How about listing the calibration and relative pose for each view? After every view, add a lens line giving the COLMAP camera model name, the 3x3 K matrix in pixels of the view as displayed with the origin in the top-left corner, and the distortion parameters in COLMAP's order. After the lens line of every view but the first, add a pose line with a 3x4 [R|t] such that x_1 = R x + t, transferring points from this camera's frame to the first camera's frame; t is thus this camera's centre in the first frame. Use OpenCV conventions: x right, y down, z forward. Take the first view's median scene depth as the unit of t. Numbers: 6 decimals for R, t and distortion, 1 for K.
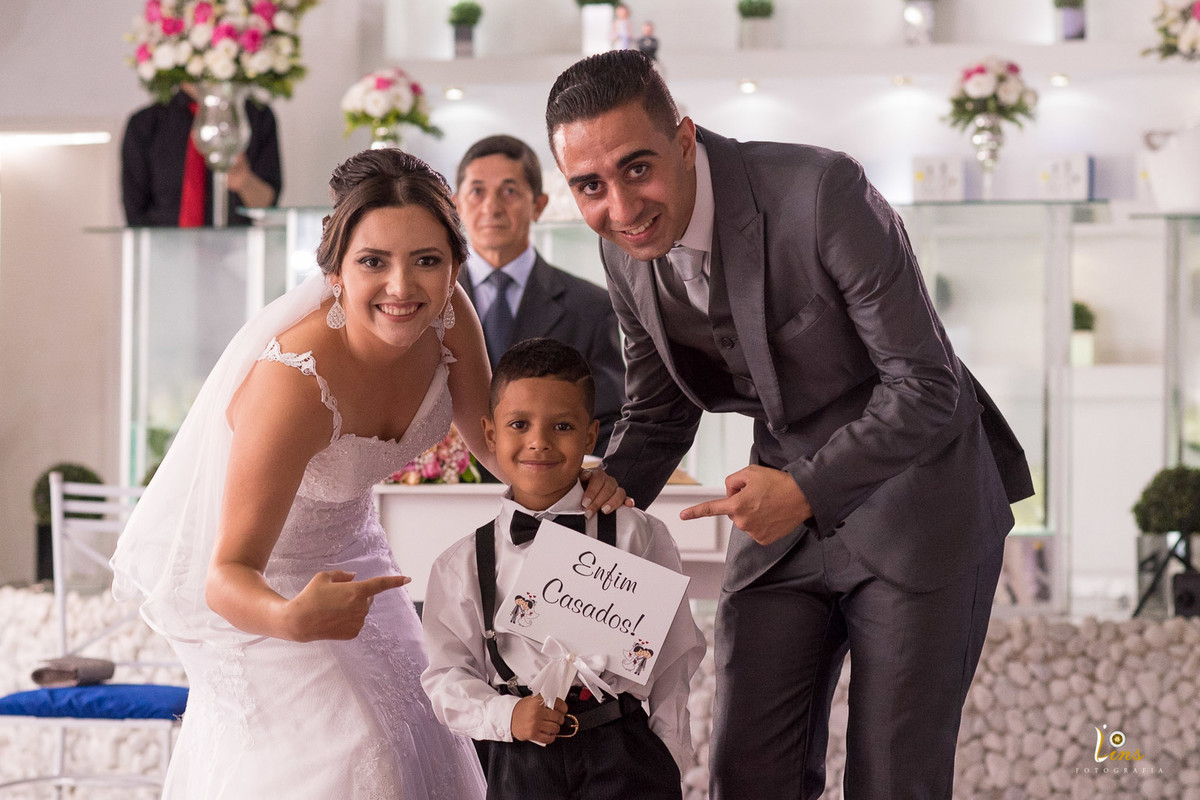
lens RADIAL K [[3152.1, 0, 600.0], [0, 3152.1, 400.0], [0, 0, 1]] dist [-0.098593, -1.077457]
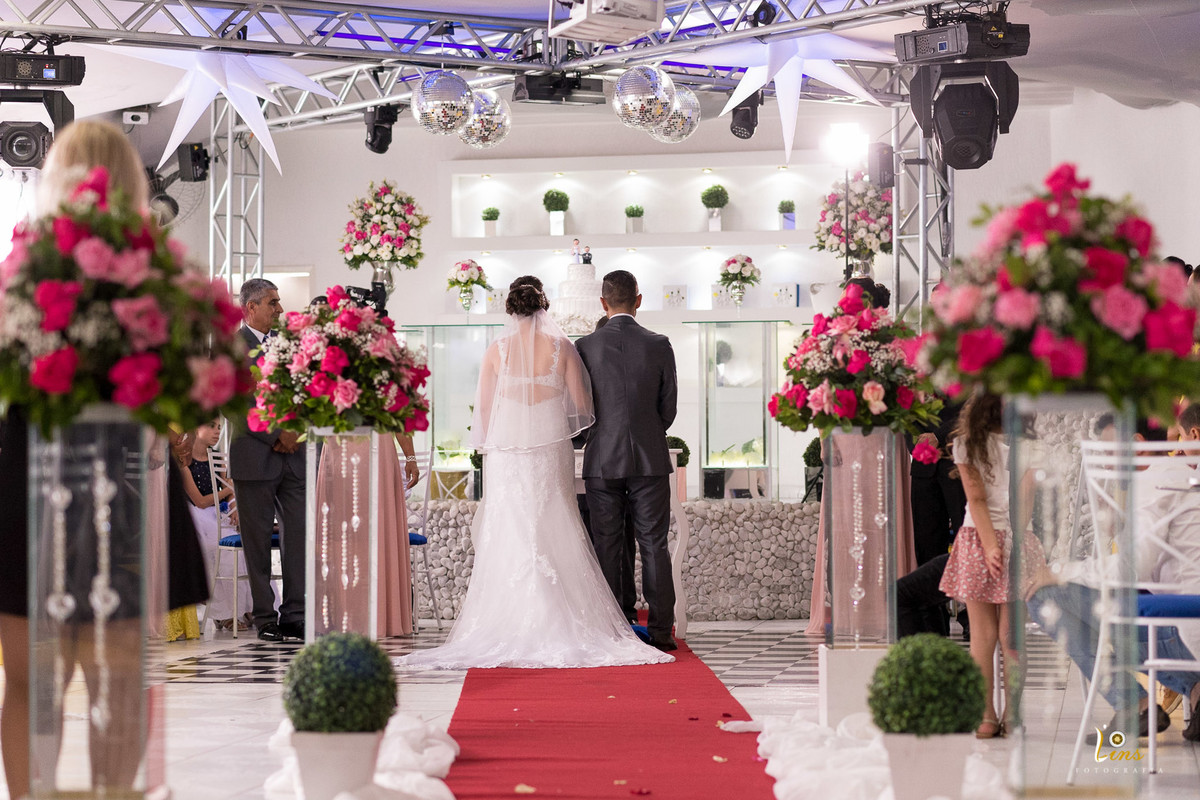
lens RADIAL K [[2869.0, 0, 581.6], [0, 2869.0, 402.1], [0, 0, 1]] dist [-0.001022, 0.003182]
pose [[0.999504, -0.013629, 0.028400, -0.047856], [0.013173, 0.999782, 0.016169, -0.038998], [-0.028614, -0.015787, 0.999466, -1.053843]]
